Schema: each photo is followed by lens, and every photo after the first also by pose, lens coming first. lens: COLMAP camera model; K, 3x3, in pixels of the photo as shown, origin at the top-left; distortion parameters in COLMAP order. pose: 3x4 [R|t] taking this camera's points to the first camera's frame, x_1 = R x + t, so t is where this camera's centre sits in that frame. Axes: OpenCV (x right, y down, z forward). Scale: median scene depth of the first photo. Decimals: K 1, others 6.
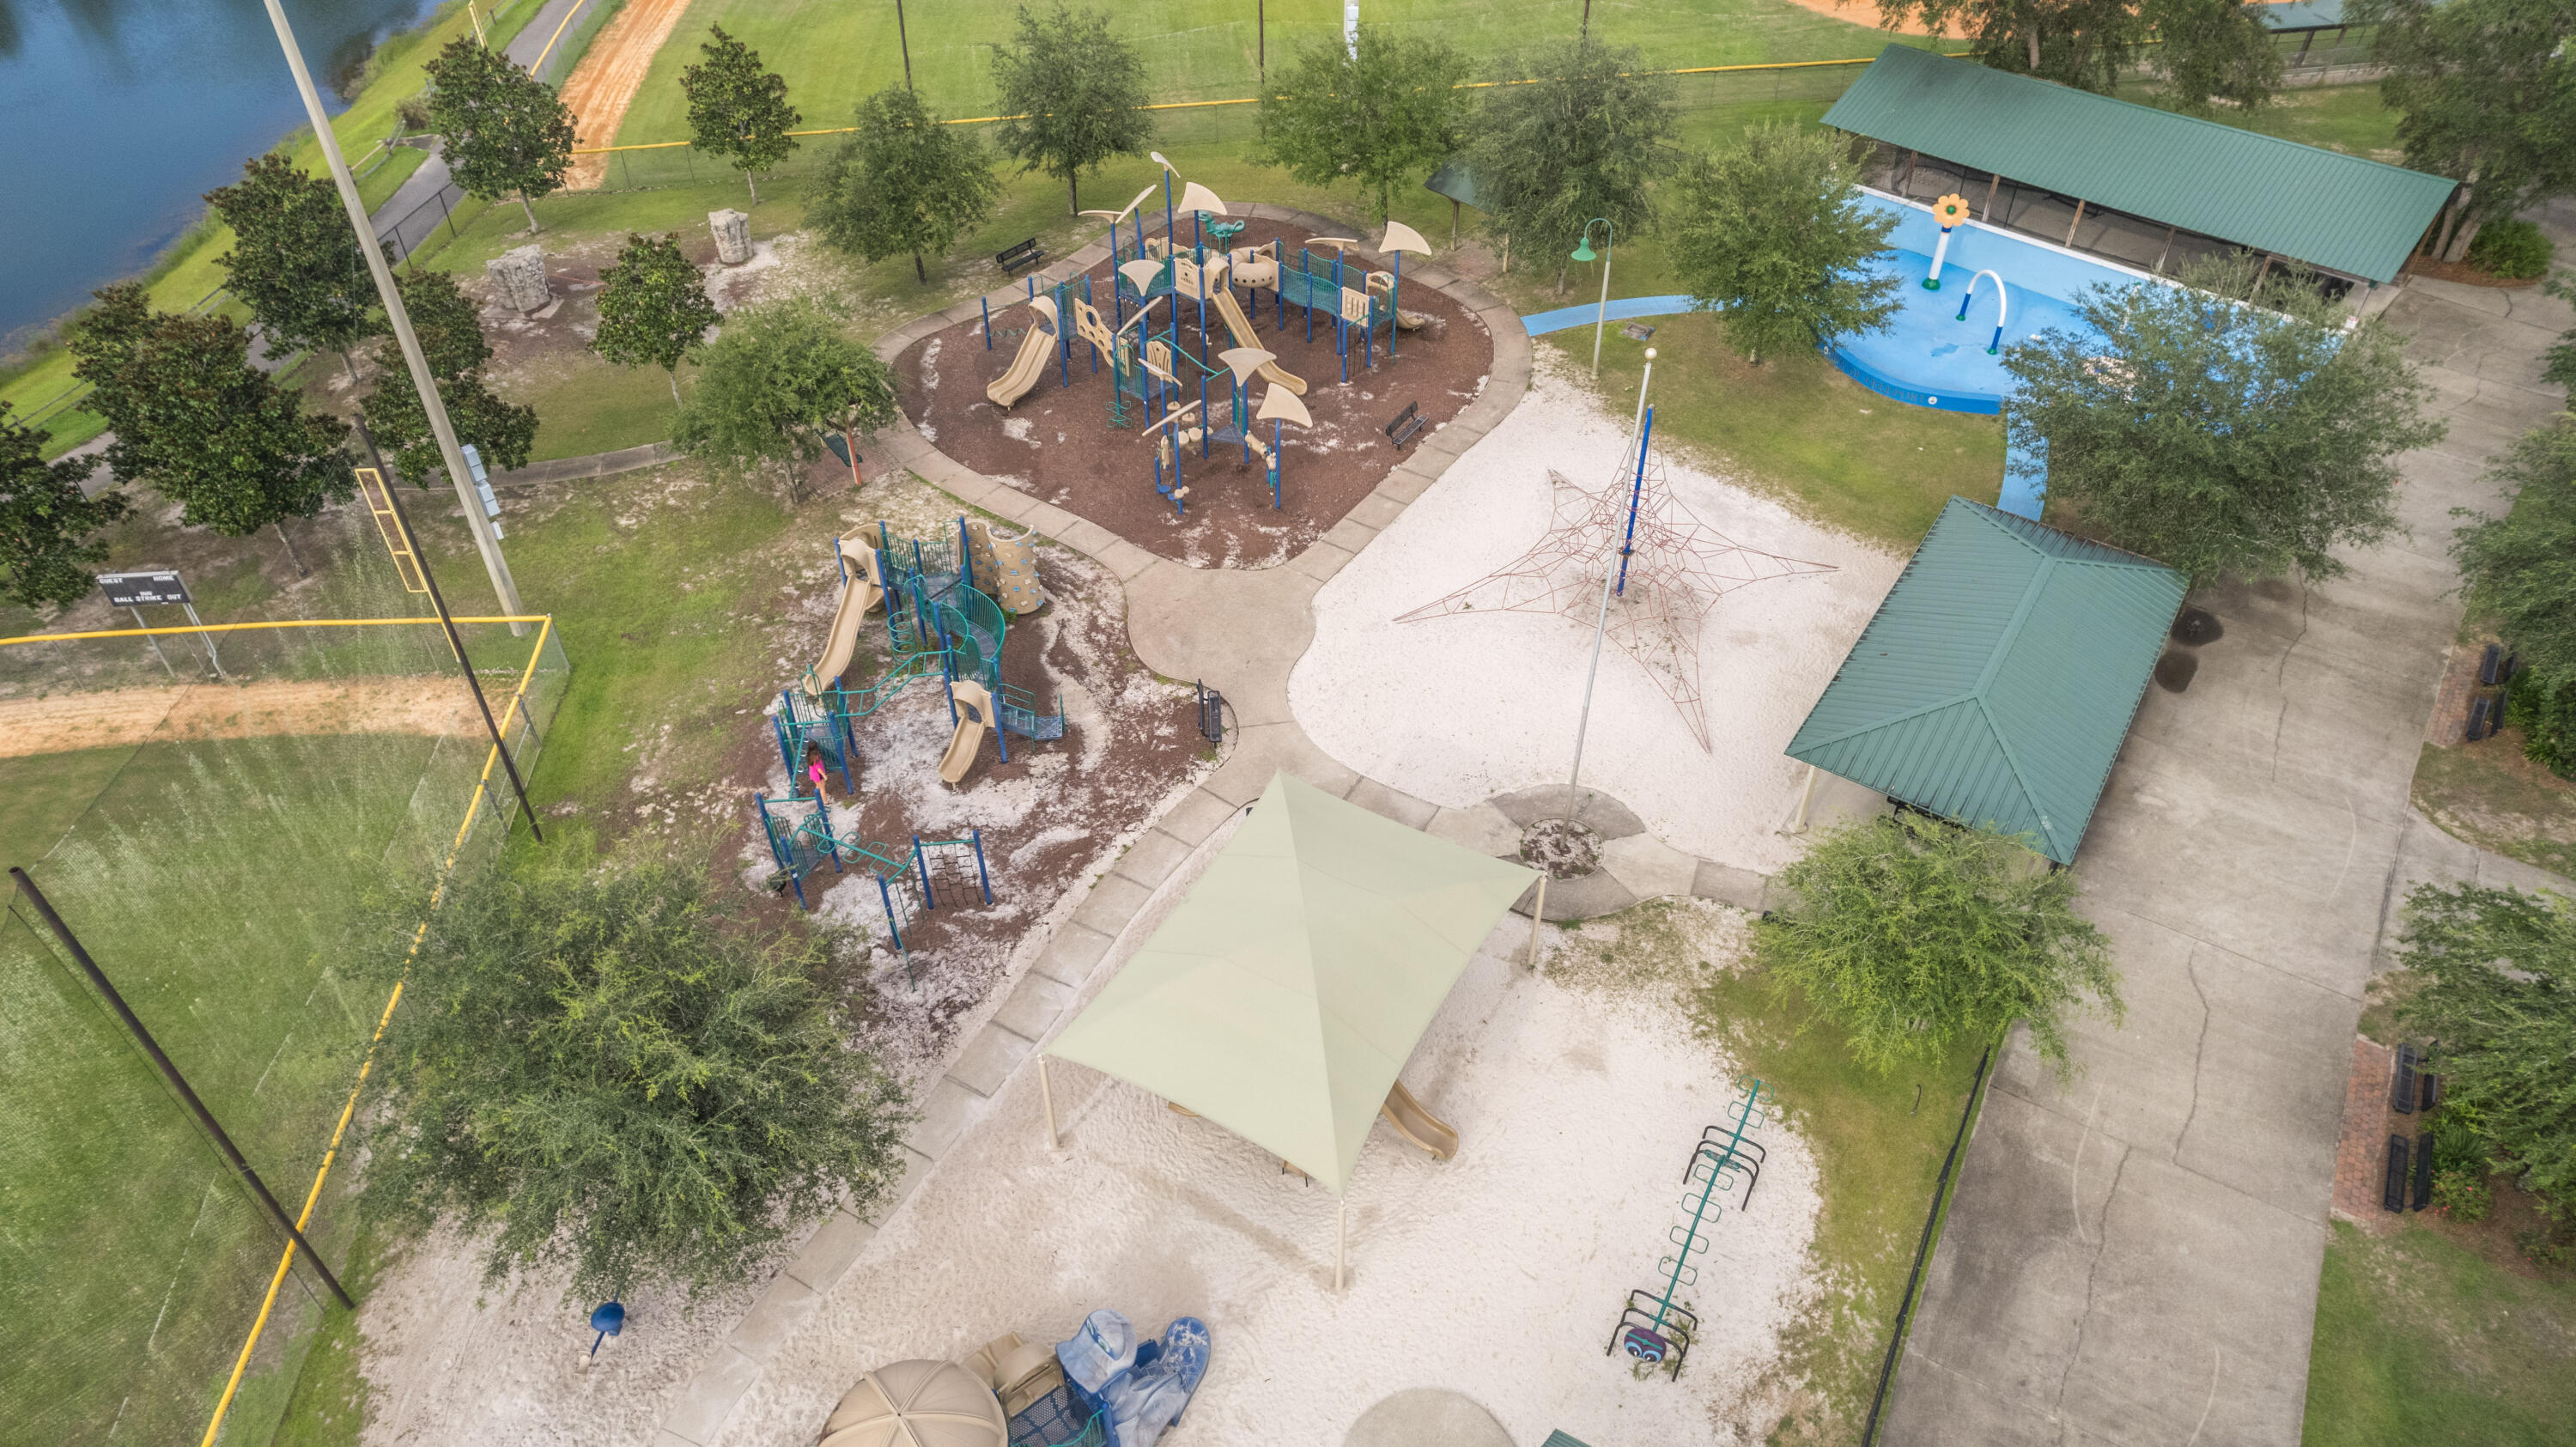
lens RADIAL K [[1649.1, 0, 1288.0], [0, 1649.1, 723.5], [0, 0, 1]] dist [-0.077058, 0.086620]
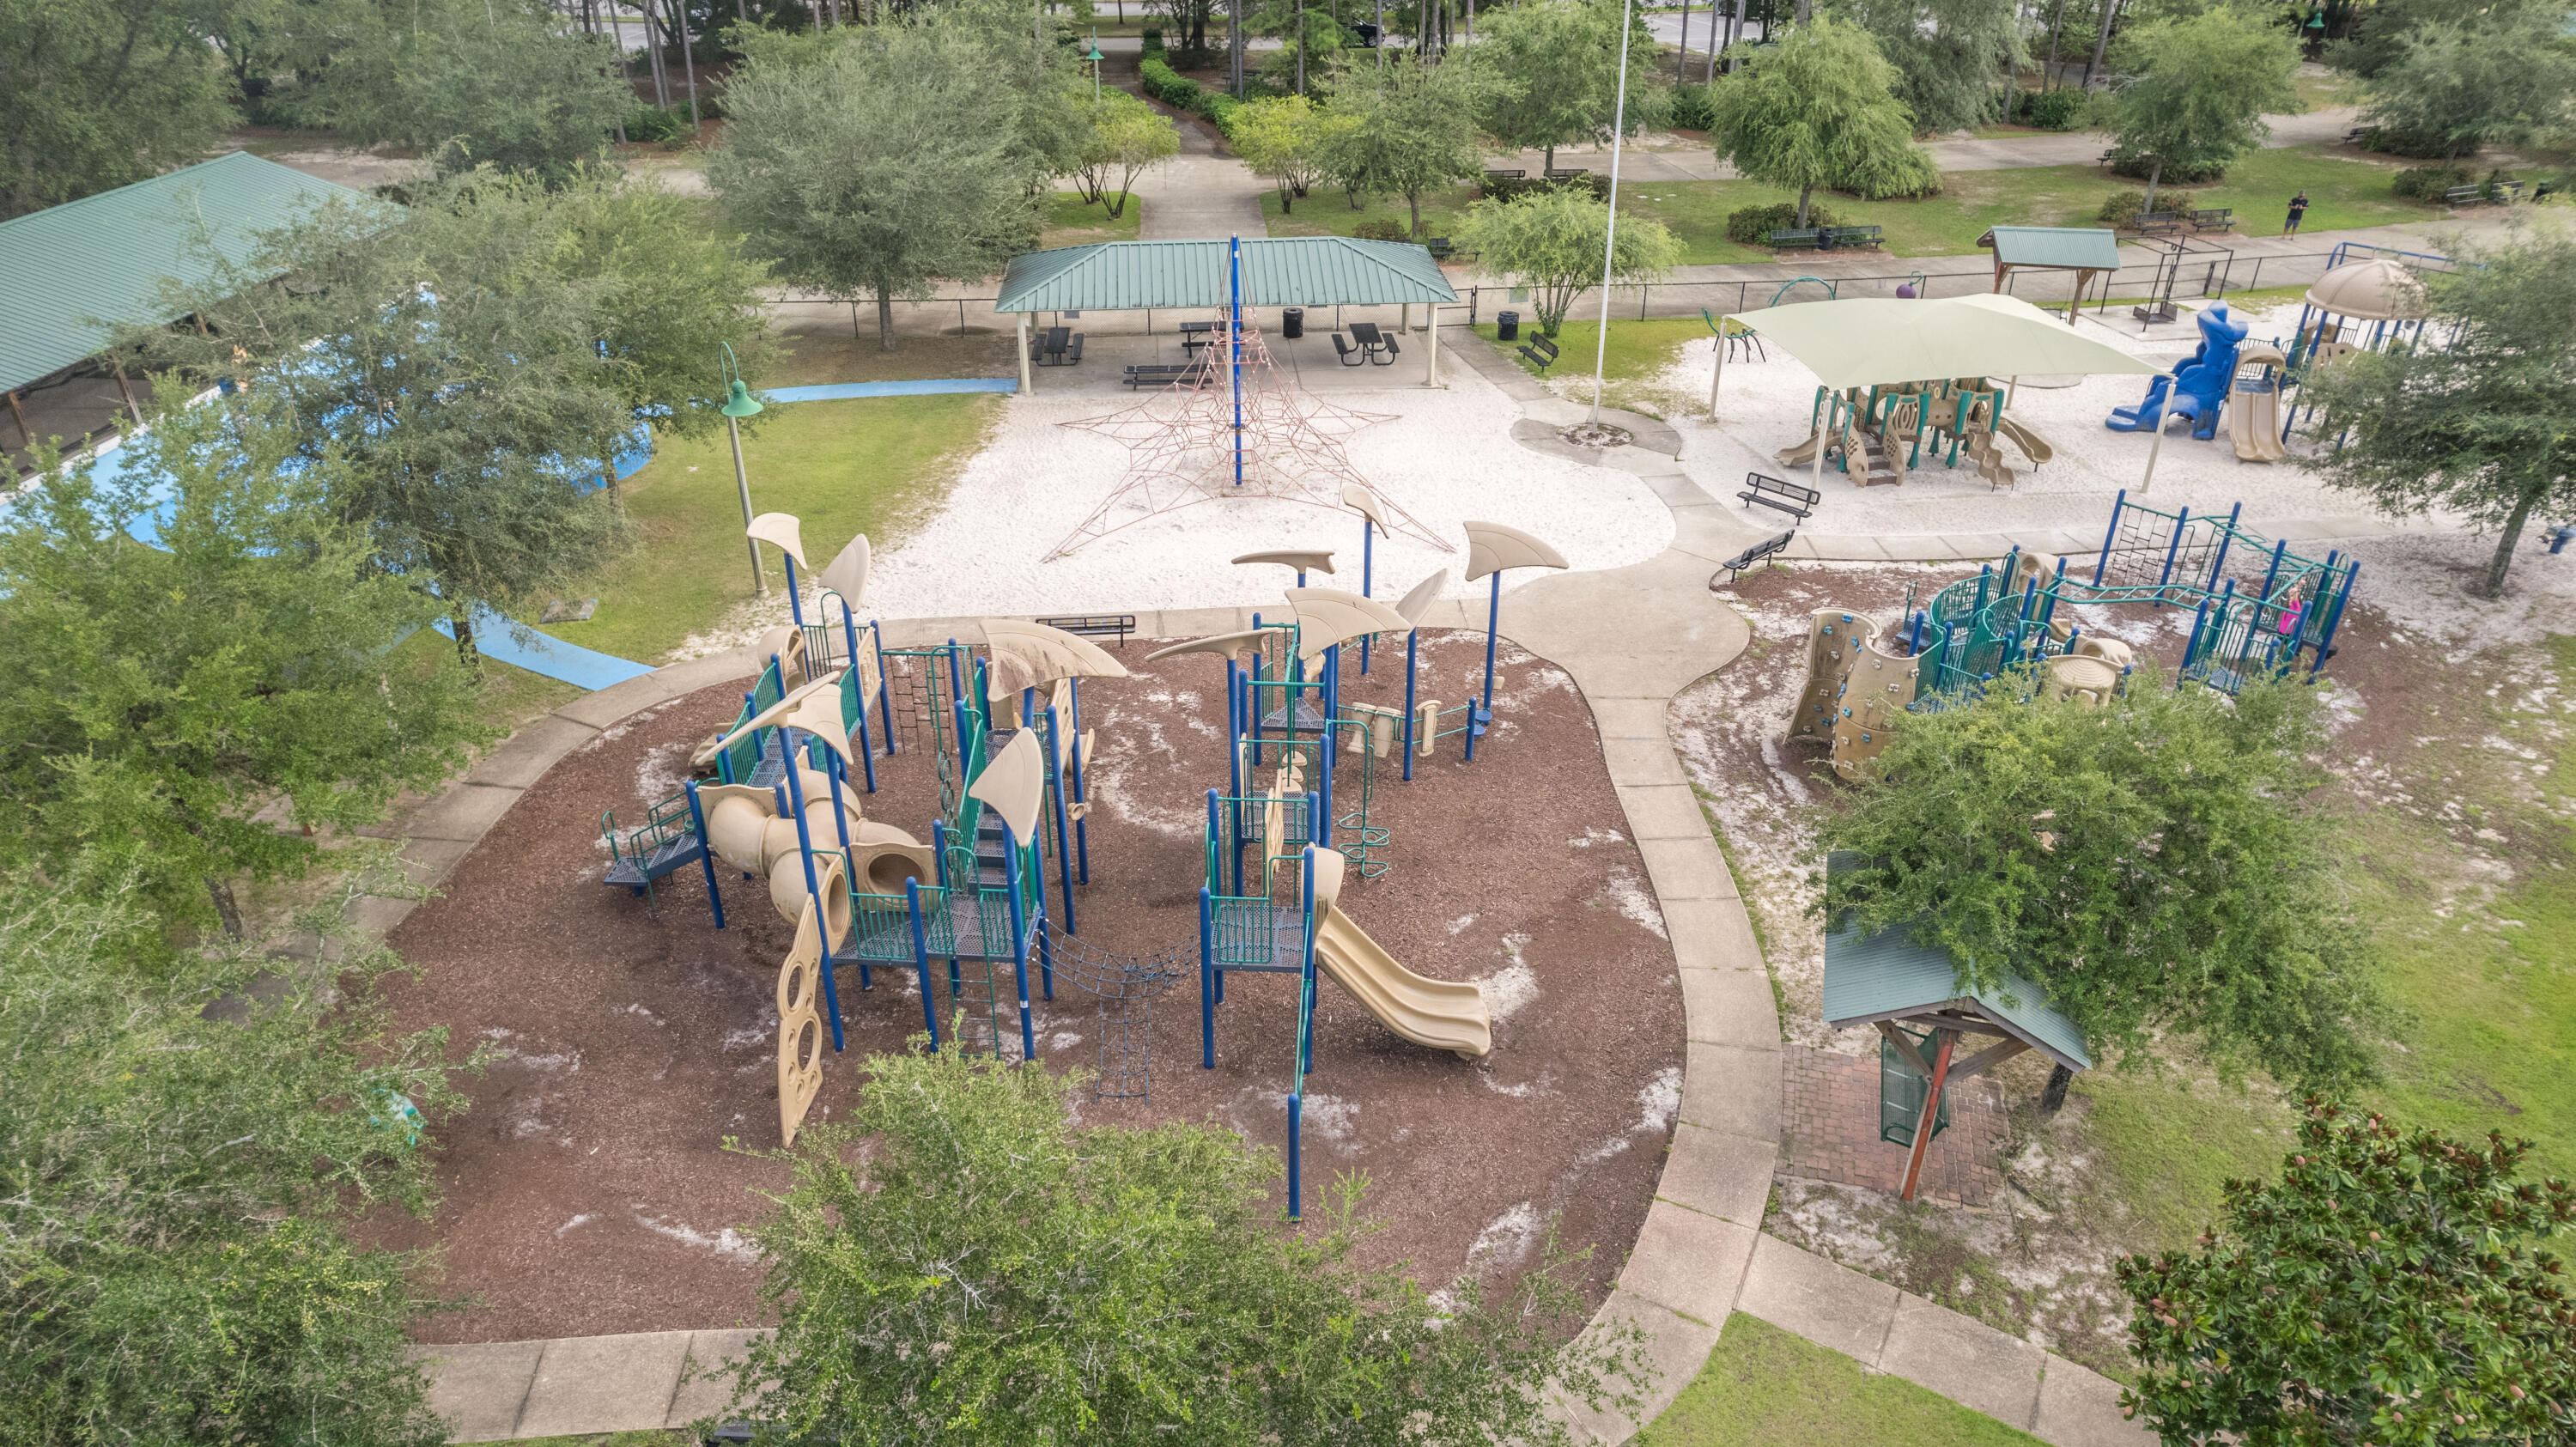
lens RADIAL K [[1649.1, 0, 1288.0], [0, 1649.1, 723.5], [0, 0, 1]] dist [-0.077058, 0.086620]
pose [[-0.621346, -0.392675, 0.678038, -0.470807], [0.517145, 0.444578, 0.731376, -0.664468], [-0.588634, 0.805082, -0.073167, 1.177413]]
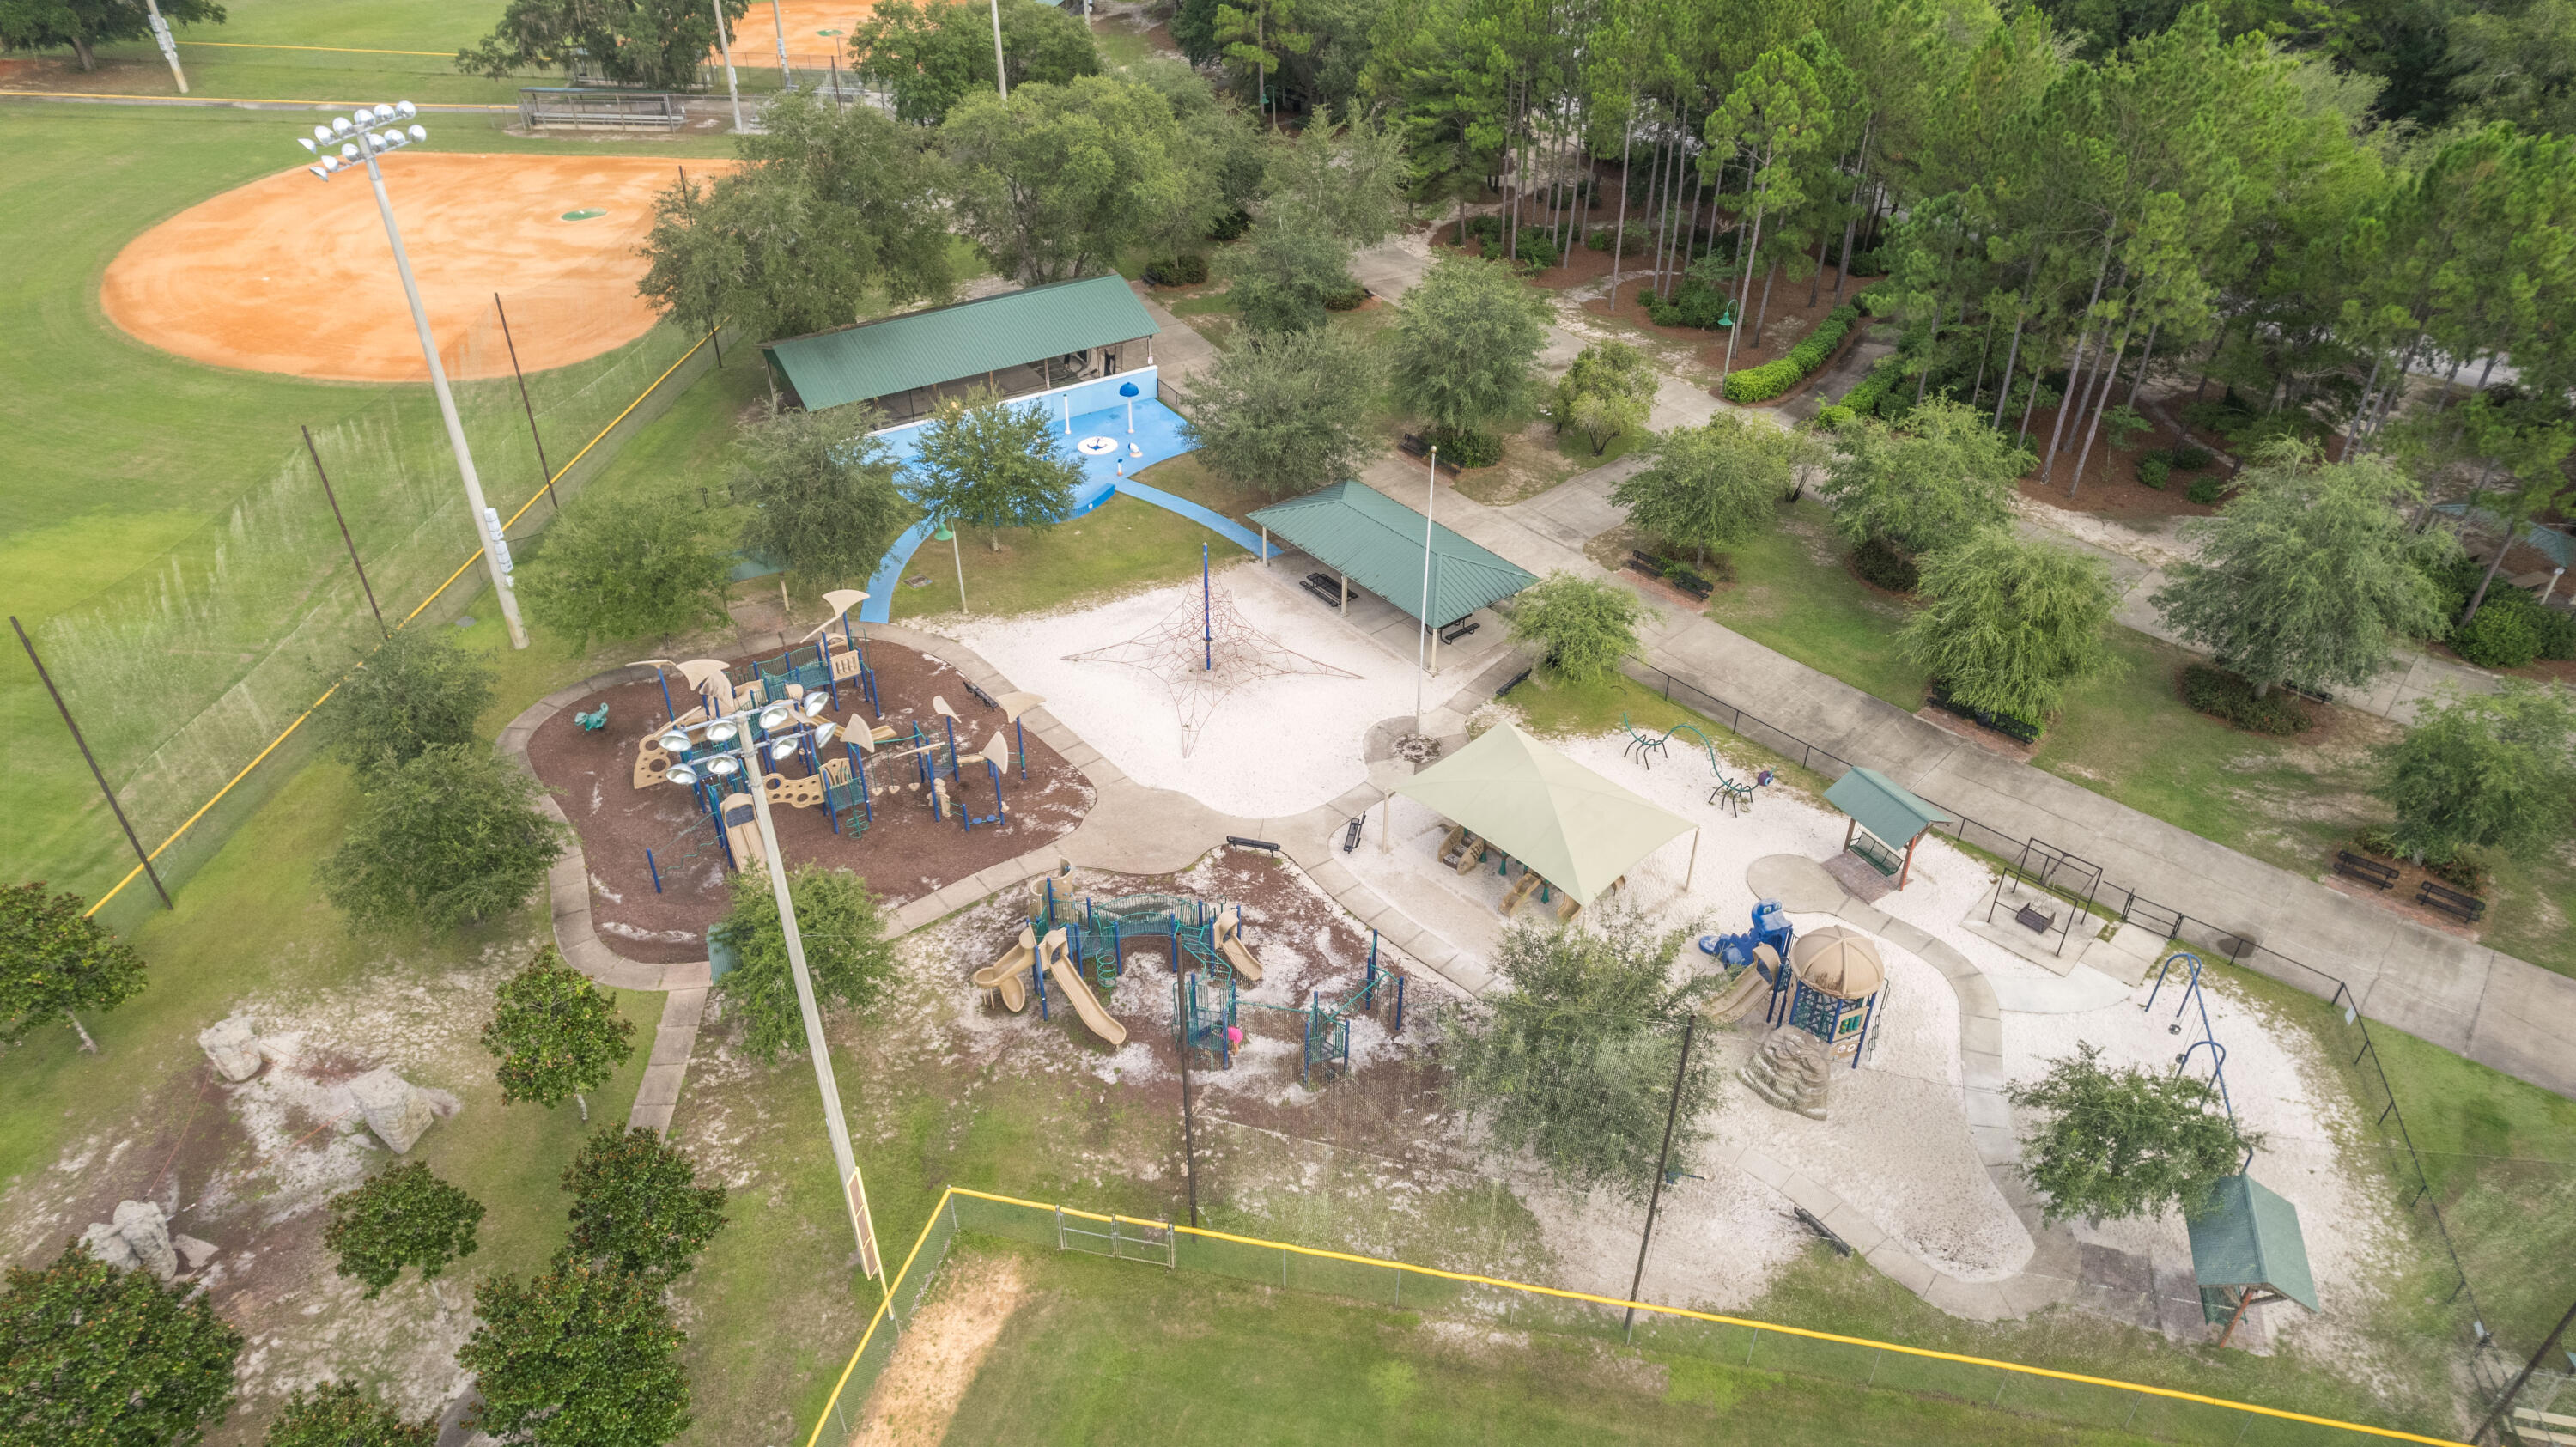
lens RADIAL K [[1649.1, 0, 1288.0], [0, 1649.1, 723.5], [0, 0, 1]] dist [-0.077058, 0.086620]
pose [[0.293454, -0.550782, 0.781360, -1.018252], [0.633149, 0.724359, 0.272811, -0.420212], [-0.716245, 0.414660, 0.561293, 0.115405]]
